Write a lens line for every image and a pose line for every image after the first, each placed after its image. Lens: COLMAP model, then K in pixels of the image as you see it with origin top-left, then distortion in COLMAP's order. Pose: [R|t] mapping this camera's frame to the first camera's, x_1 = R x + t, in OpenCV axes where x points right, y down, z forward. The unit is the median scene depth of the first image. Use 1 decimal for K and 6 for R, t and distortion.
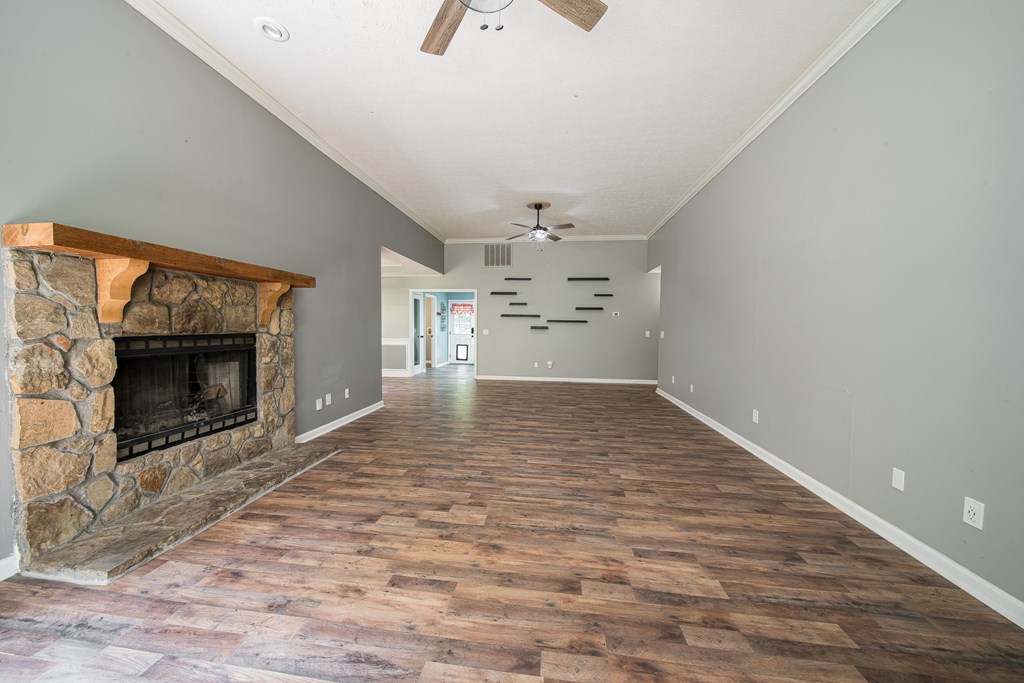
lens RADIAL K [[356.4, 0, 506.3], [0, 356.4, 341.6], [0, 0, 1]] dist [-0.000059, -0.000235]
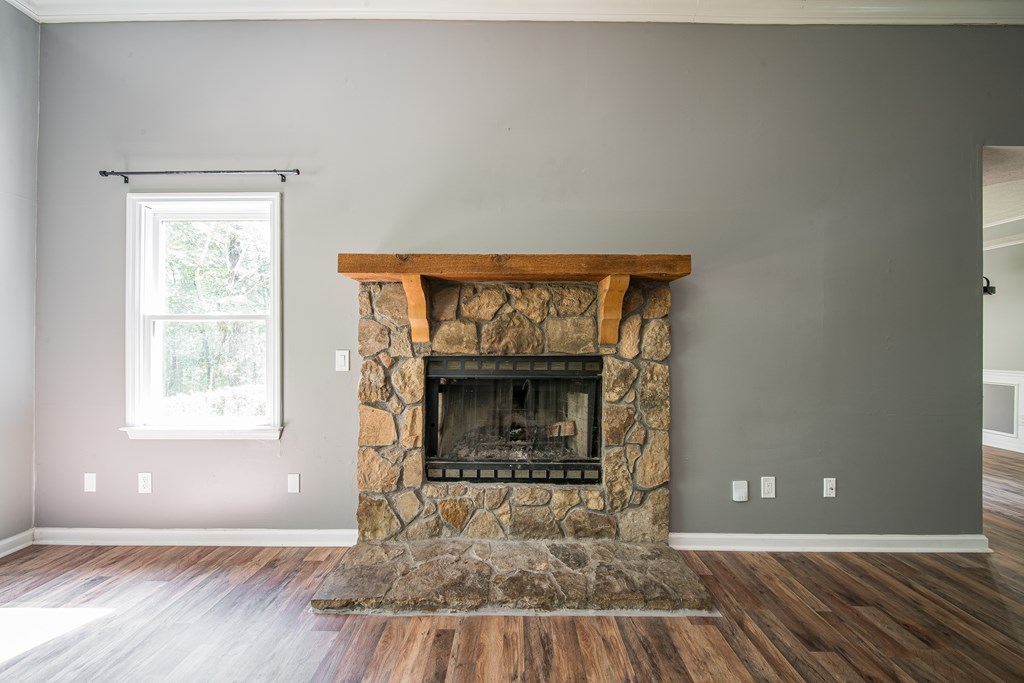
lens RADIAL K [[356.4, 0, 507.9], [0, 356.4, 341.5], [0, 0, 1]] dist [-0.000059, -0.000235]
pose [[0.132717, -0.009045, -0.991113, -0.057052], [-0.044787, 0.998882, -0.015114, -0.040699], [0.990142, 0.046395, 0.132163, 0.908564]]
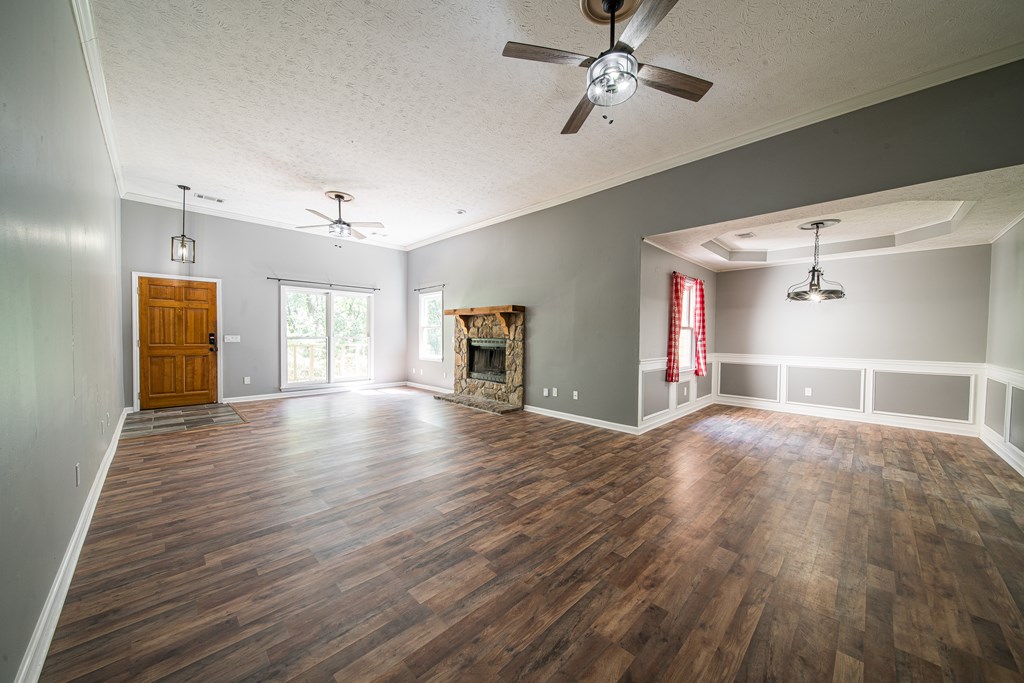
lens RADIAL K [[356.4, 0, 513.9], [0, 356.4, 339.3], [0, 0, 1]] dist [-0.000059, -0.000235]
pose [[-0.595849, -0.003133, -0.803090, 1.044186], [-0.047197, 0.998401, 0.031123, -0.104189], [0.801708, 0.056448, -0.595044, 2.717317]]
